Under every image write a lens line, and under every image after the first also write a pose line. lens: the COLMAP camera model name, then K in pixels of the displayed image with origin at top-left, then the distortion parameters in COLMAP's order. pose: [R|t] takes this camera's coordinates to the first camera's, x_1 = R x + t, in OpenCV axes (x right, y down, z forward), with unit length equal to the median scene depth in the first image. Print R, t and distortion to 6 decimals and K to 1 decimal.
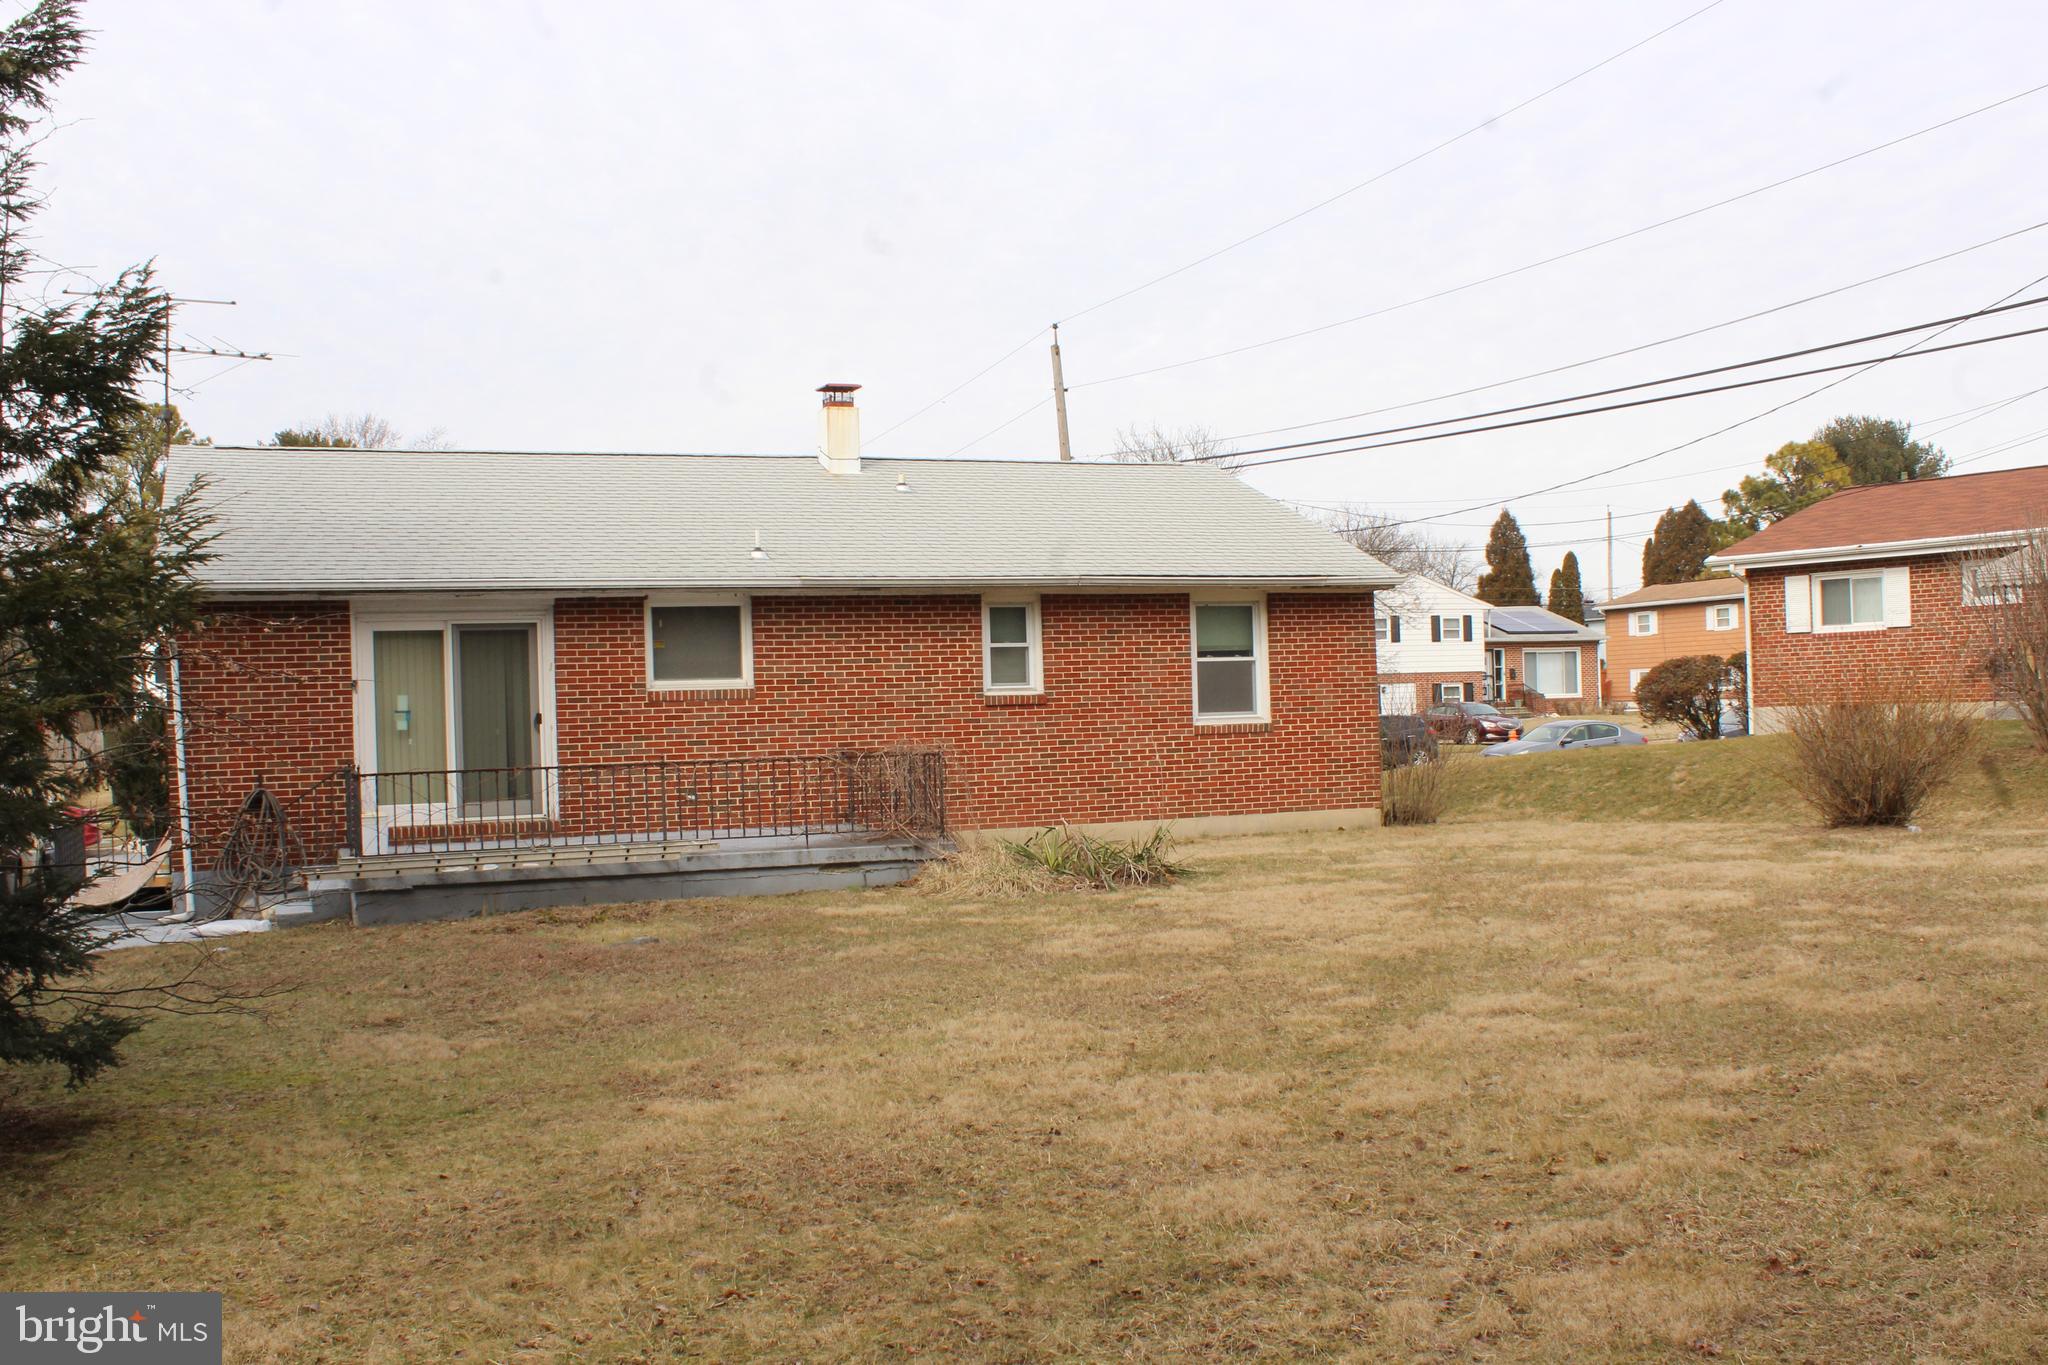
lens RADIAL K [[1940.3, 0, 1002.0], [0, 1940.3, 640.7], [0, 0, 1]] dist [-0.100398, 0.000000]
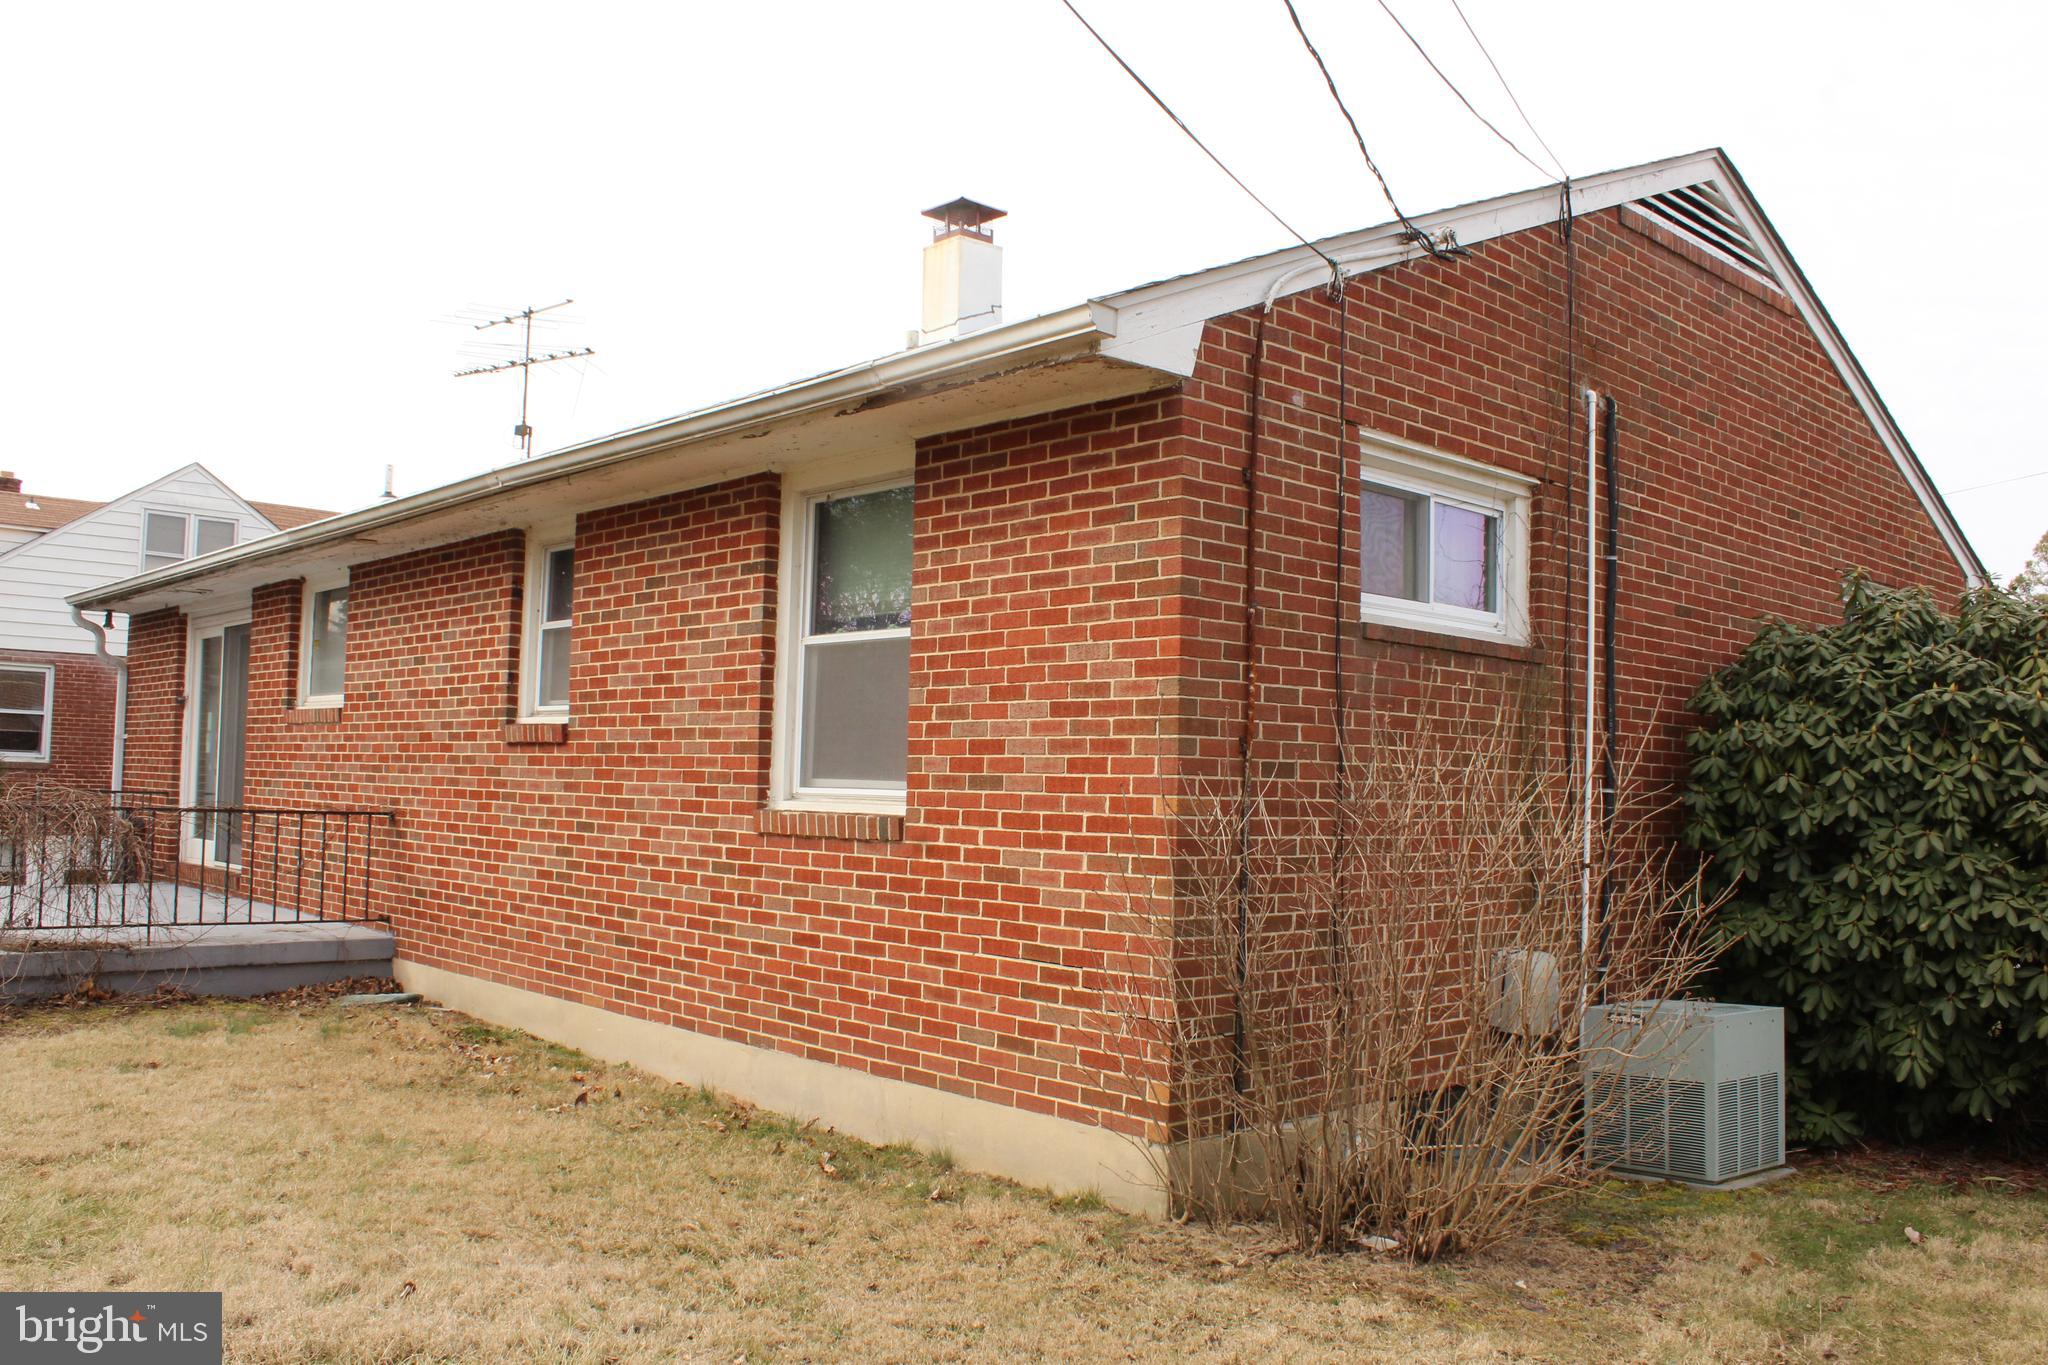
lens RADIAL K [[1762.4, 0, 1024.2], [0, 1762.4, 684.4], [0, 0, 1]] dist [-0.132697, 0.073654]
pose [[0.307141, -0.021704, -0.951416, 0.667658], [-0.006950, 0.999662, -0.025048, 0.040142], [0.951638, 0.014306, 0.306887, 1.393375]]
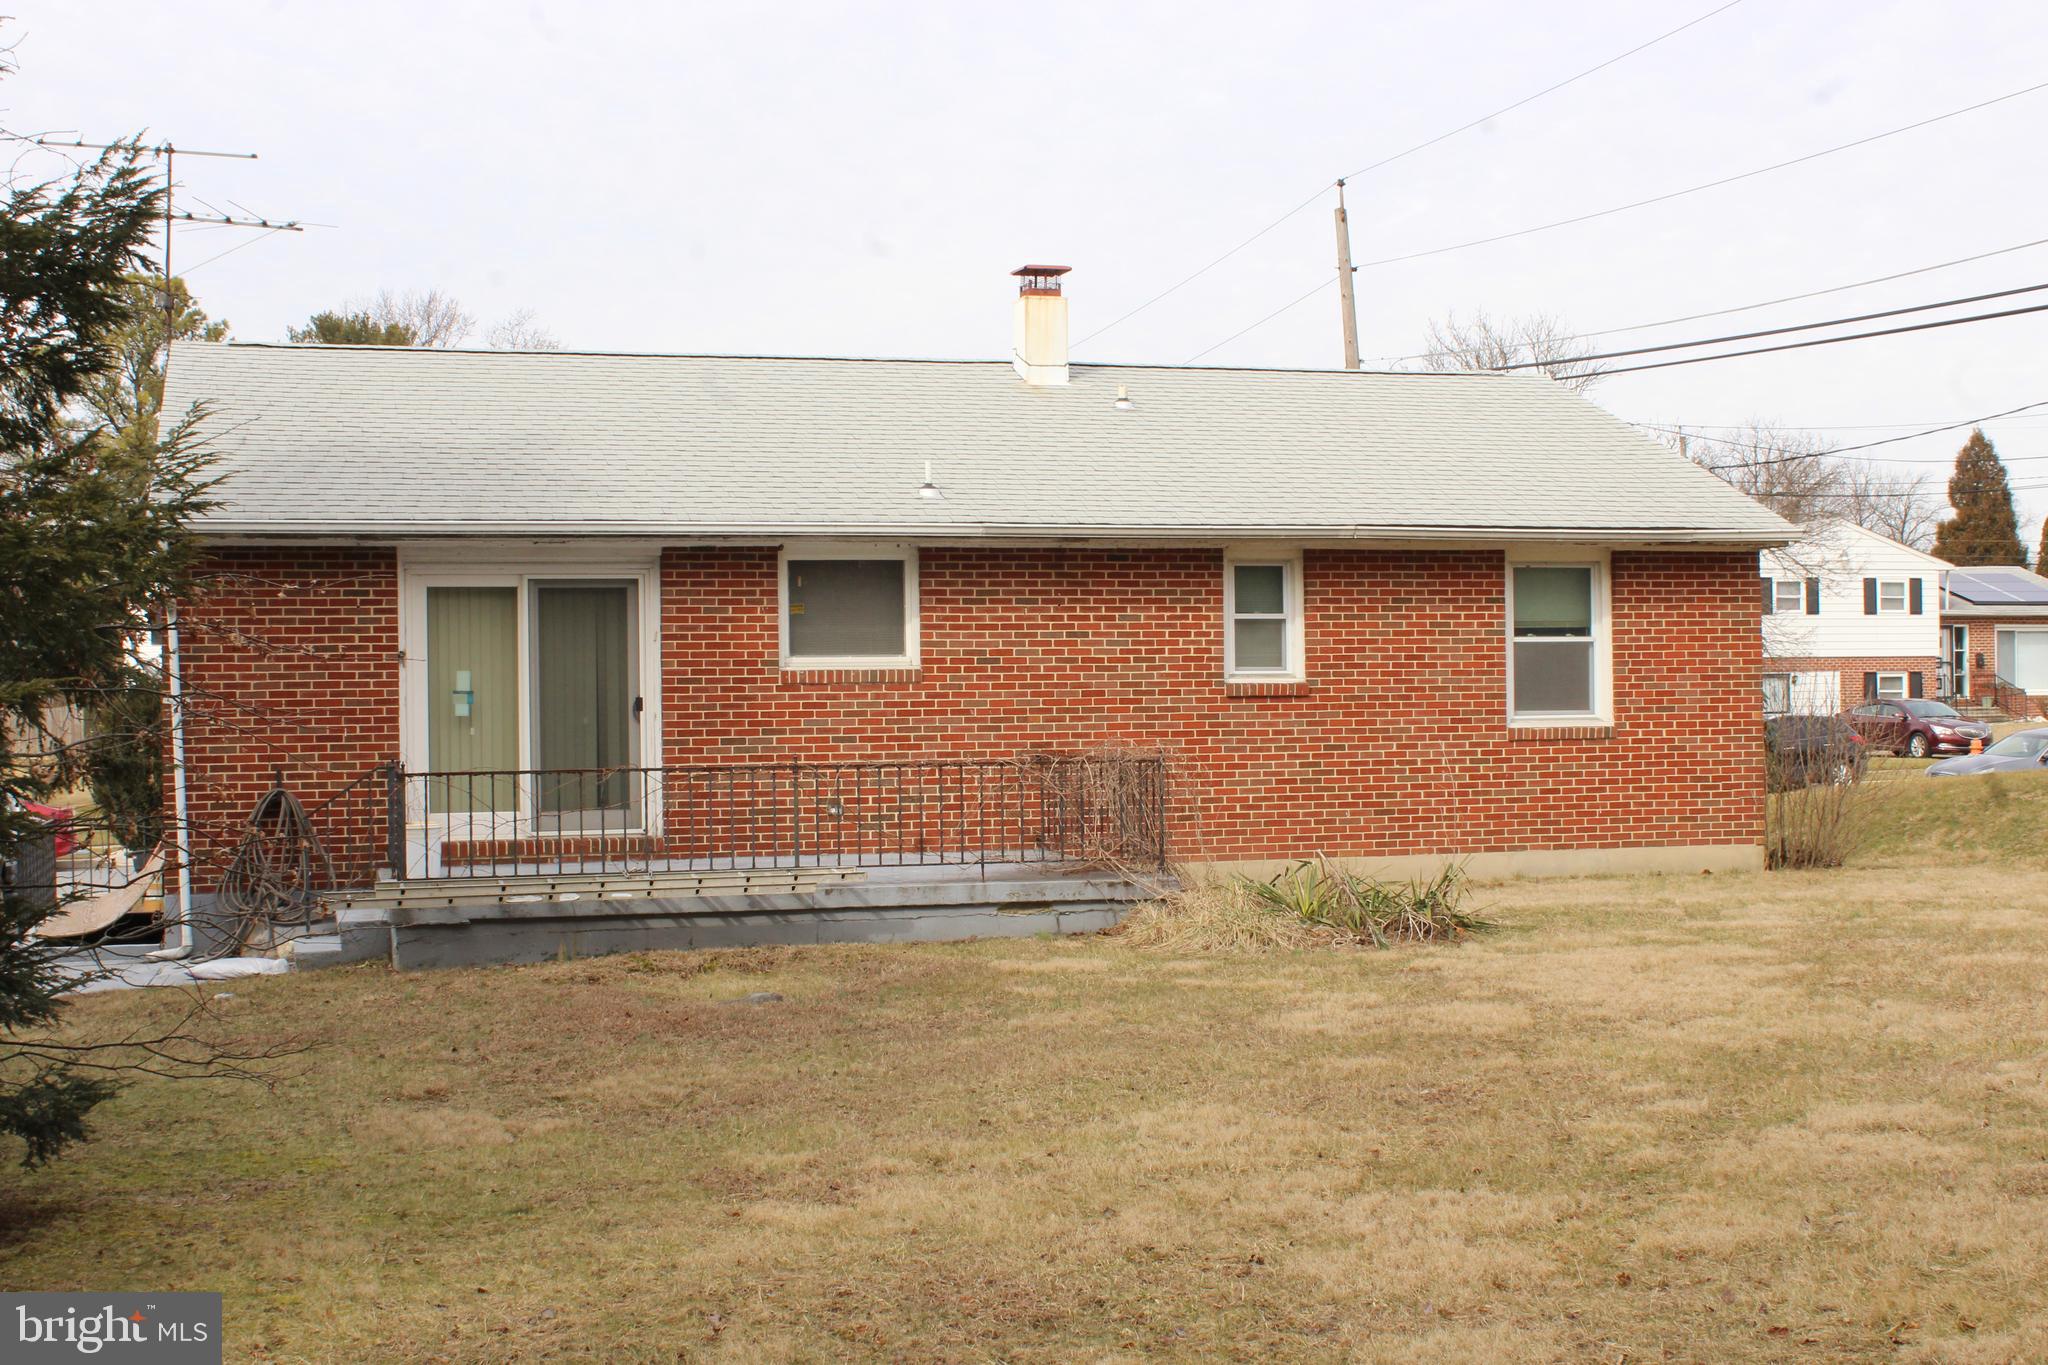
lens RADIAL K [[2621.7, 0, 1013.5], [0, 2621.7, 606.0], [0, 0, 1]] dist [-0.058656, 0.000000]
pose [[0.994876, 0.015269, -0.099944, 0.014623], [-0.015018, 0.999882, 0.003258, -0.005293], [0.099982, -0.001740, 0.994988, -0.027082]]
